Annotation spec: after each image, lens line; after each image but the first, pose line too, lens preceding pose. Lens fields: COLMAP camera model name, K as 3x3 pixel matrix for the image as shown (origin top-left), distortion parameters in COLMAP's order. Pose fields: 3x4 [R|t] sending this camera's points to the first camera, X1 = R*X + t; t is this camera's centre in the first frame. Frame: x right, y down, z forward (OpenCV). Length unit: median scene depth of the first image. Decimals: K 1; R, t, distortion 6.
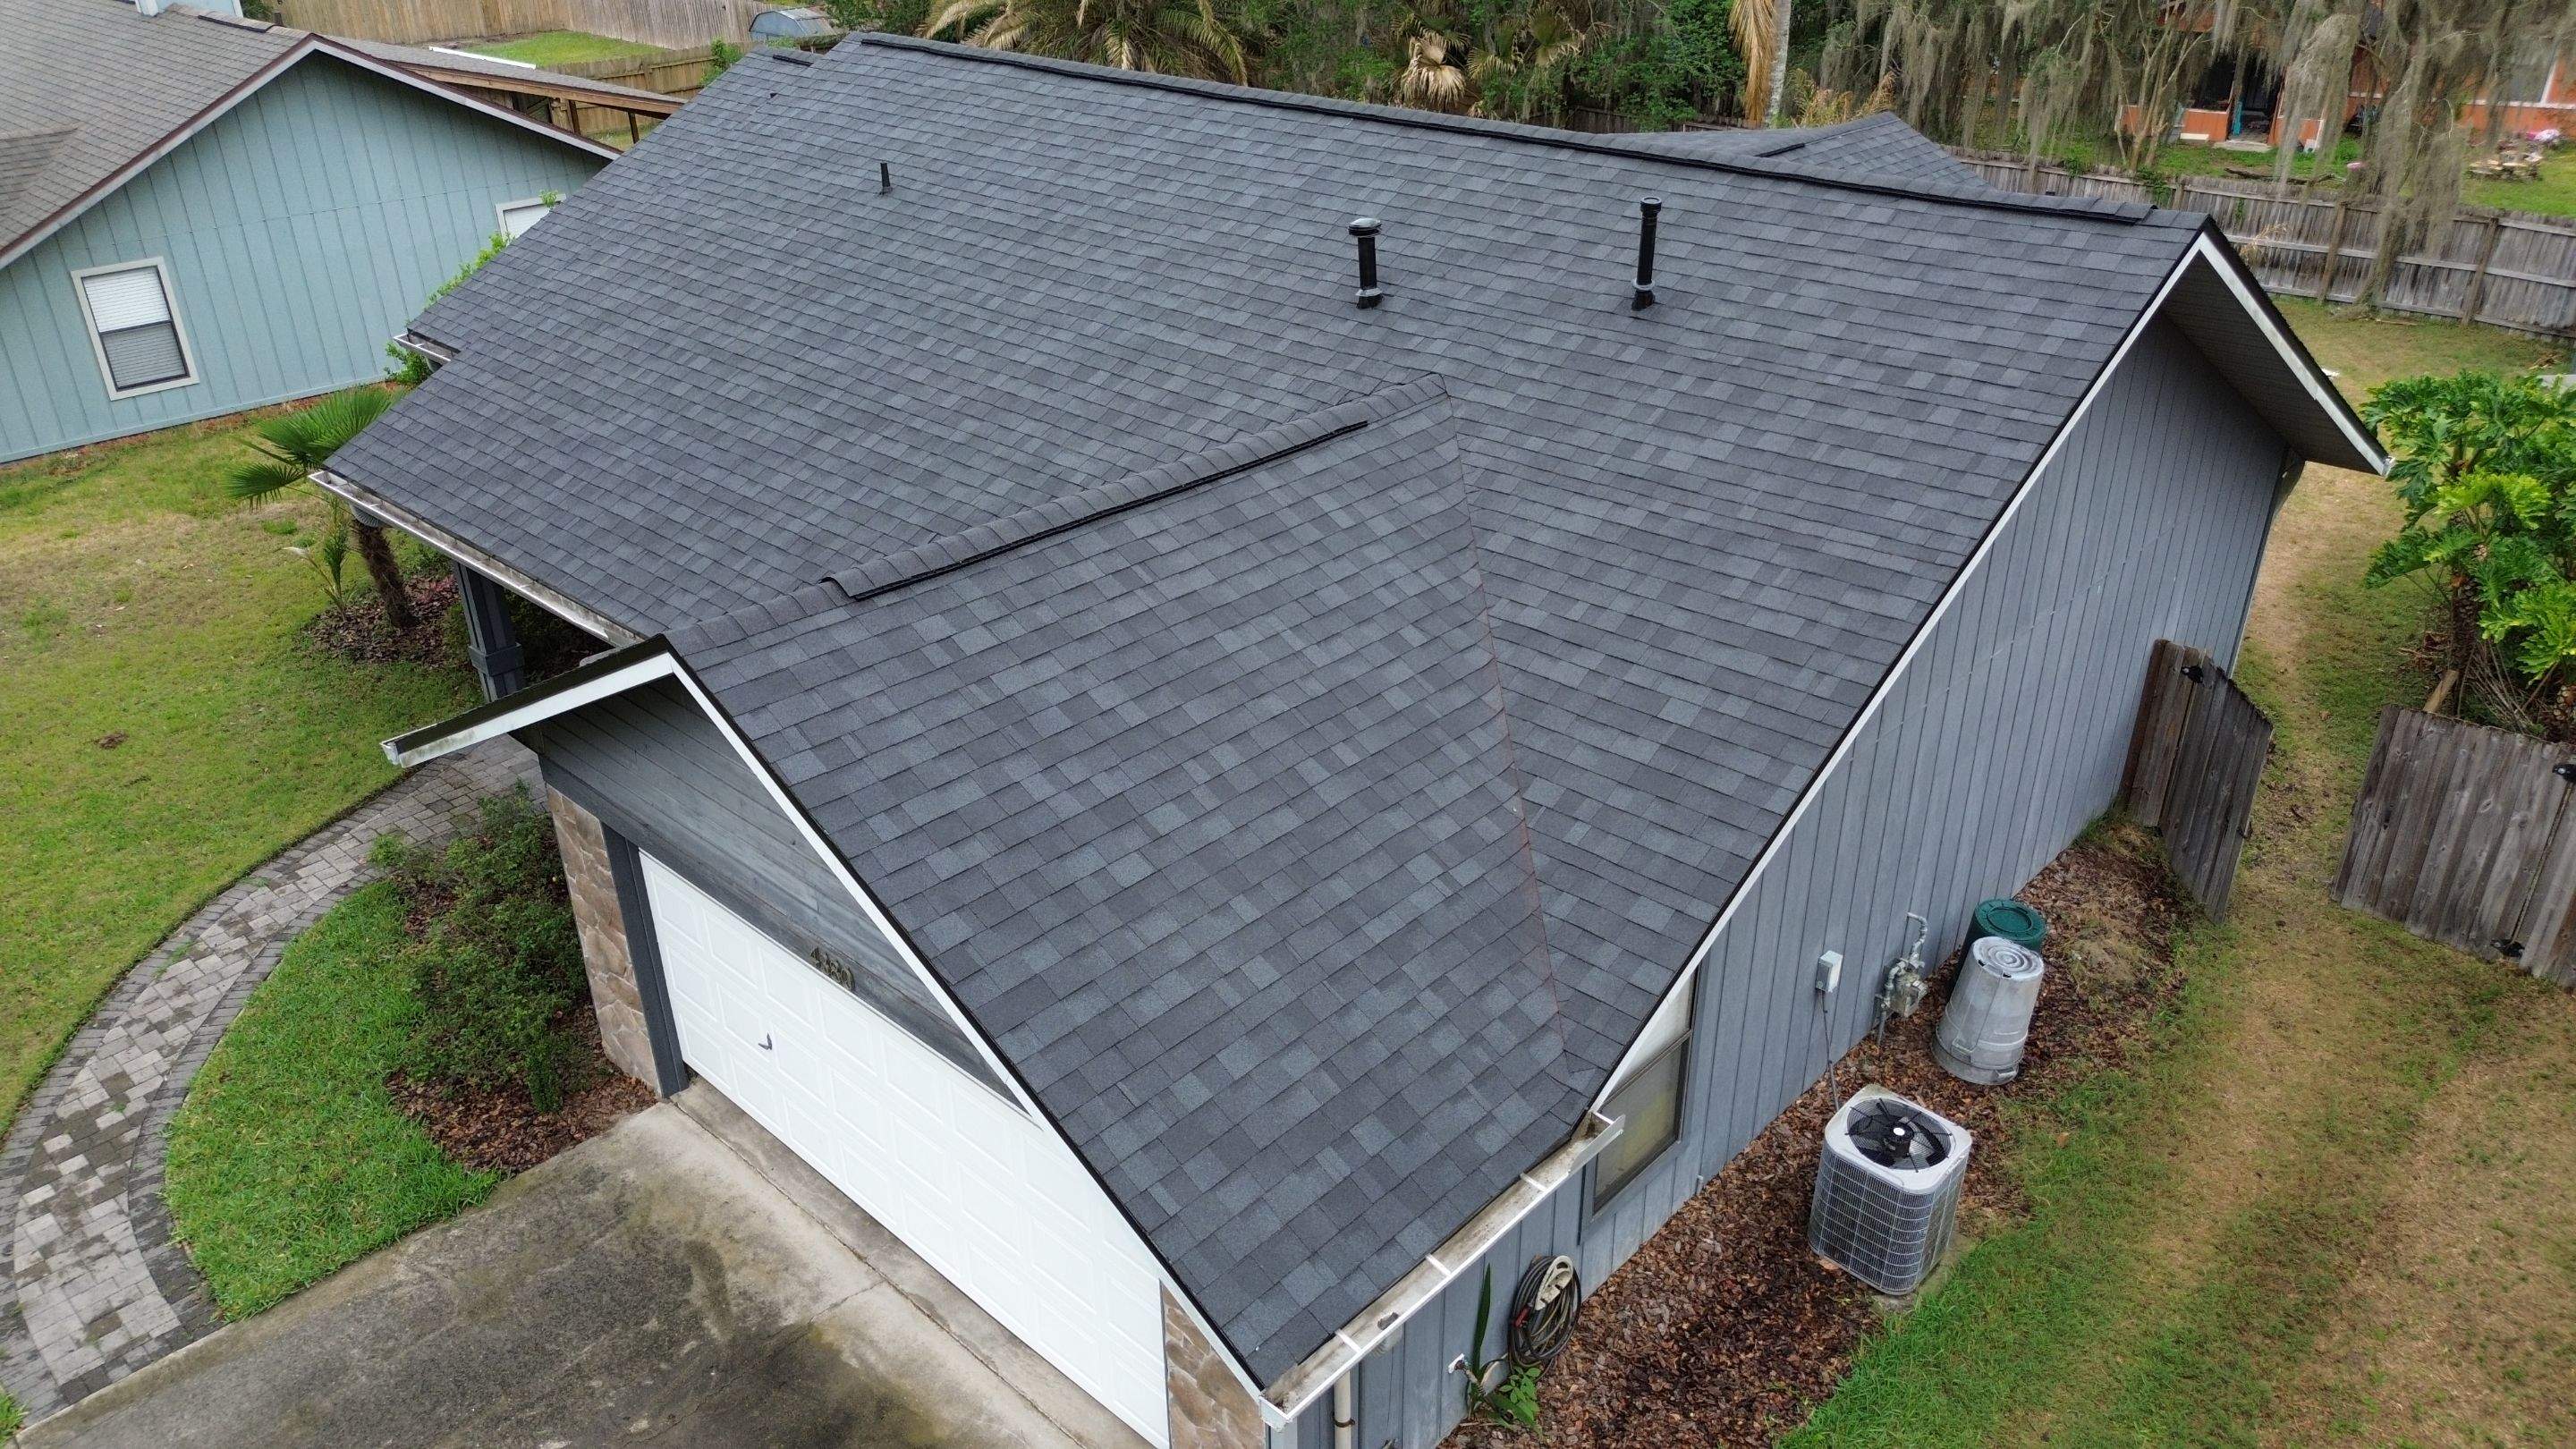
lens RADIAL K [[1826.1, 0, 1283.0], [0, 1826.1, 720.4], [0, 0, 1]] dist [0.069564, -0.064177]
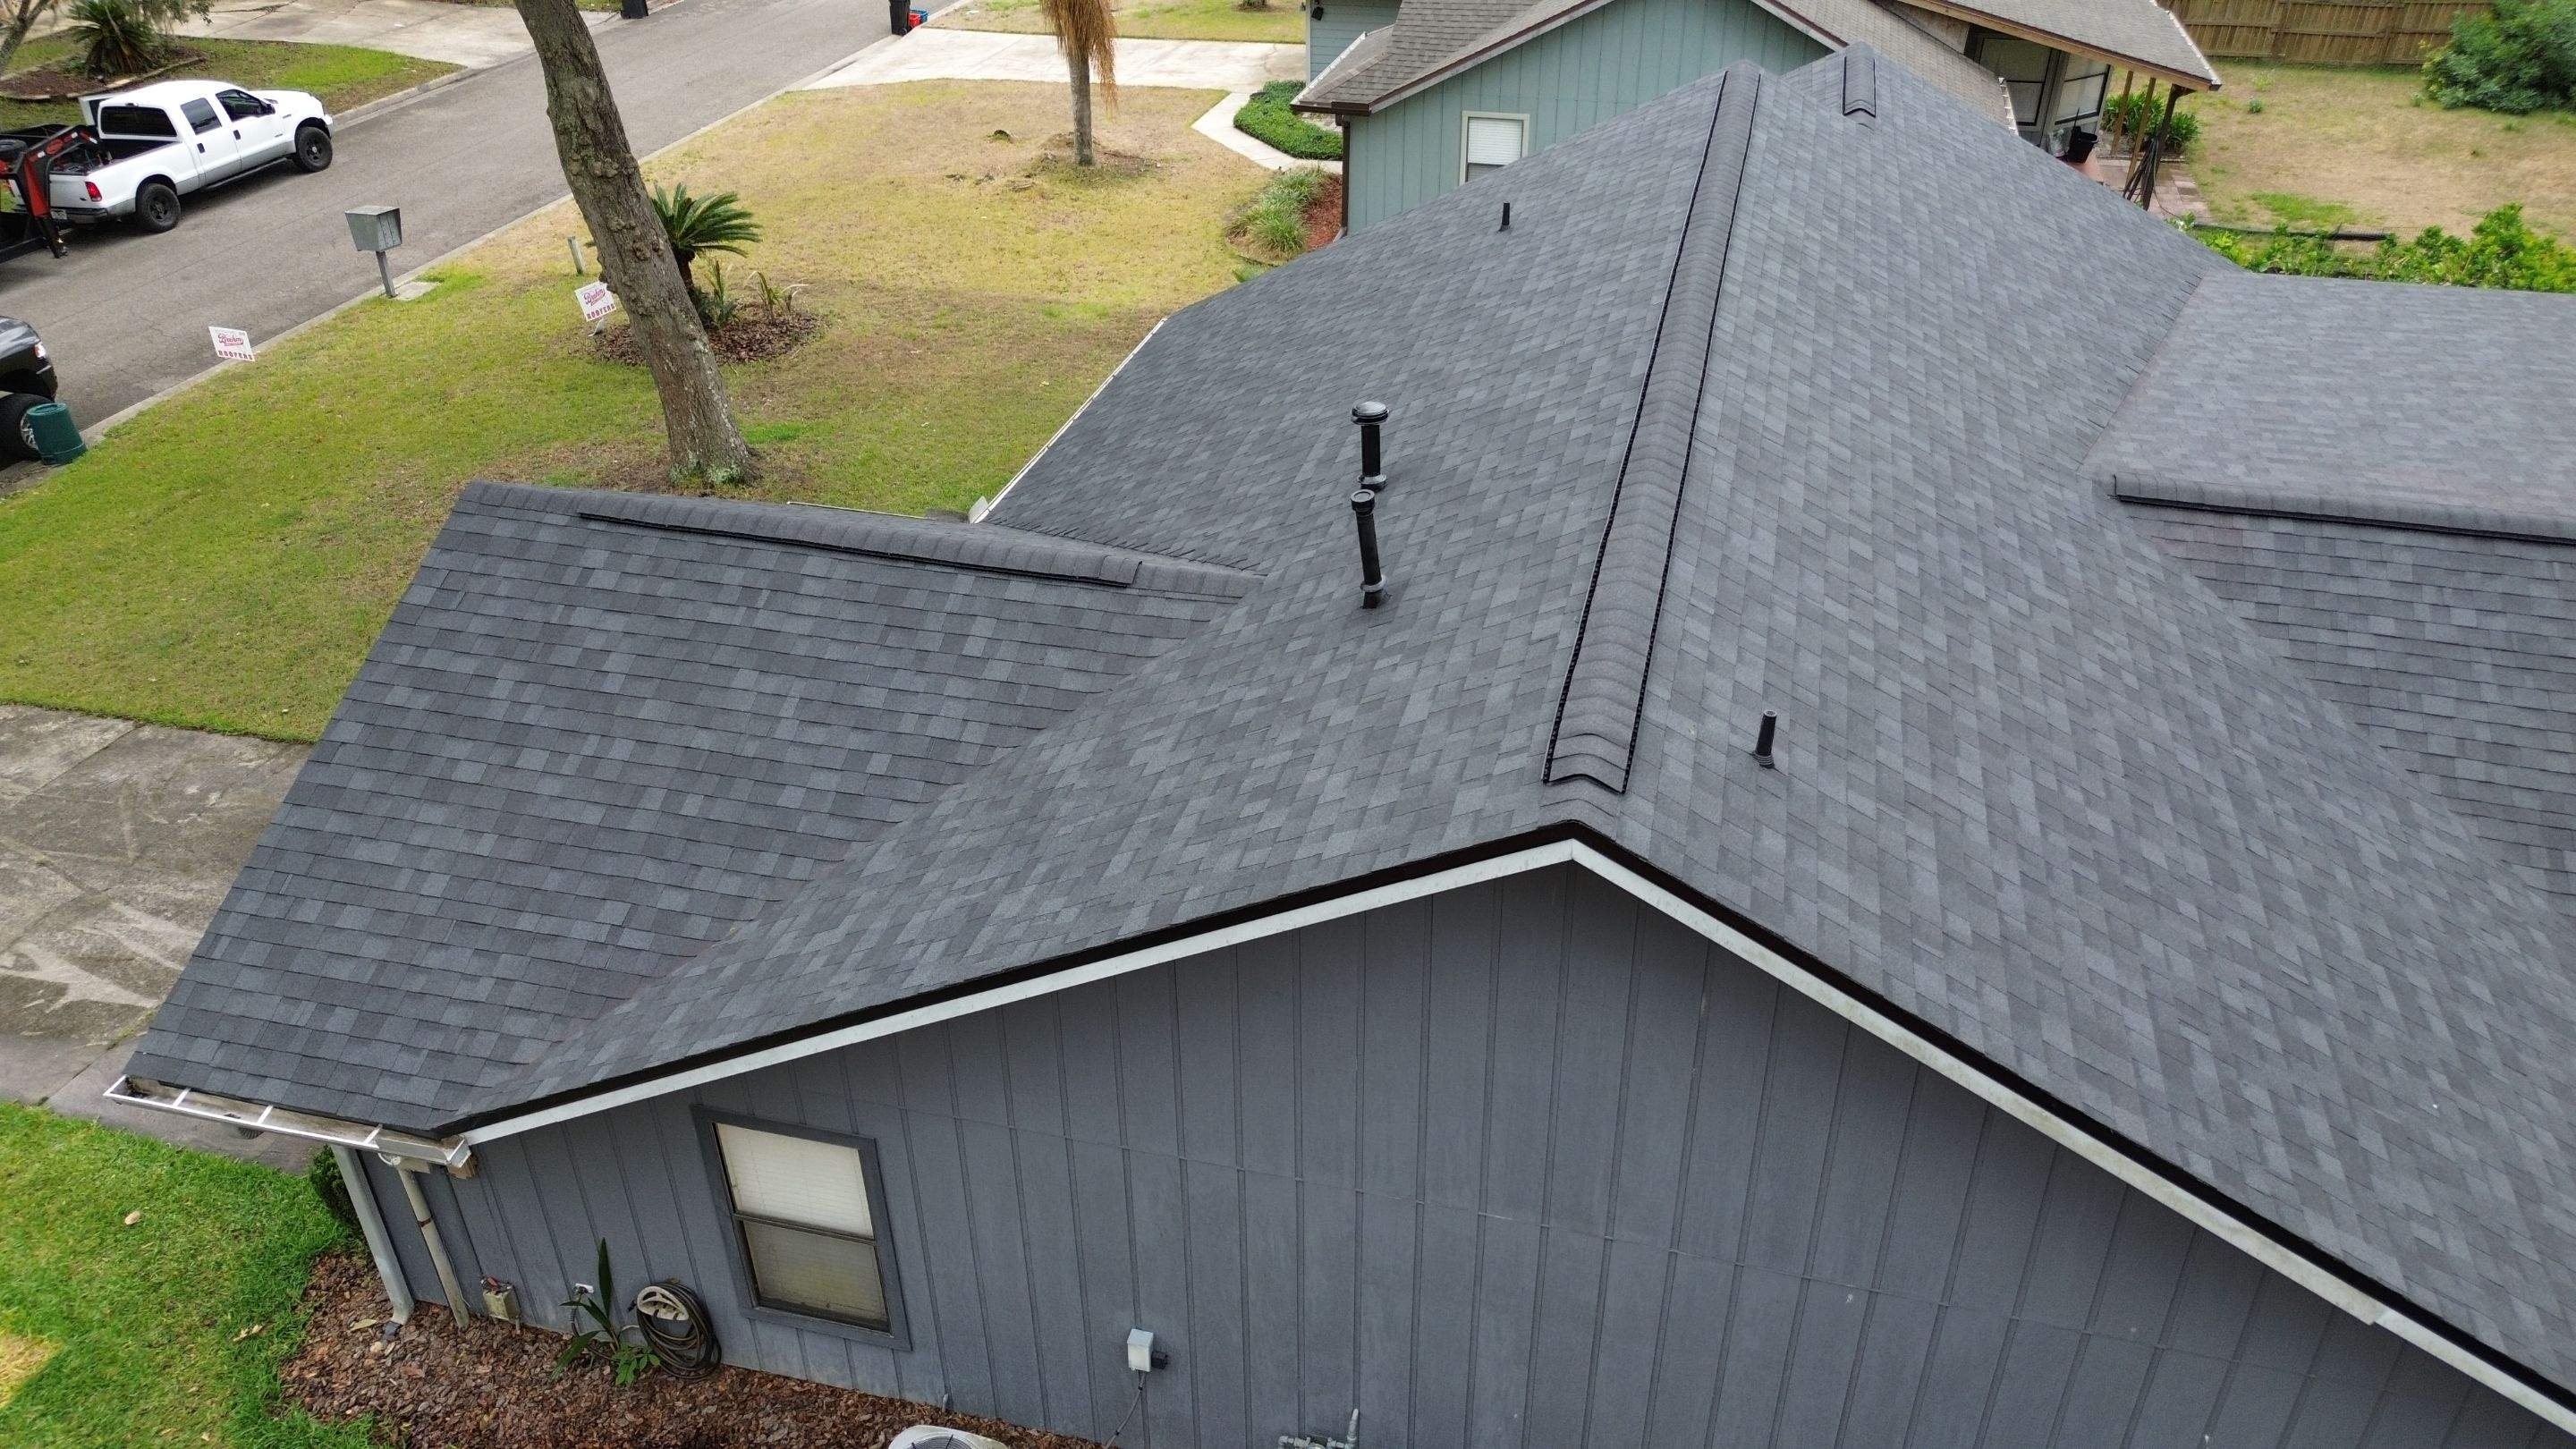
lens RADIAL K [[1826.1, 0, 1300.1], [0, 1826.1, 709.9], [0, 0, 1]] dist [0.069564, -0.064177]
pose [[0.483697, 0.467561, -0.739881, 0.914101], [-0.402774, 0.869431, 0.286116, -0.452601], [0.777052, 0.159611, 0.608863, 0.501318]]
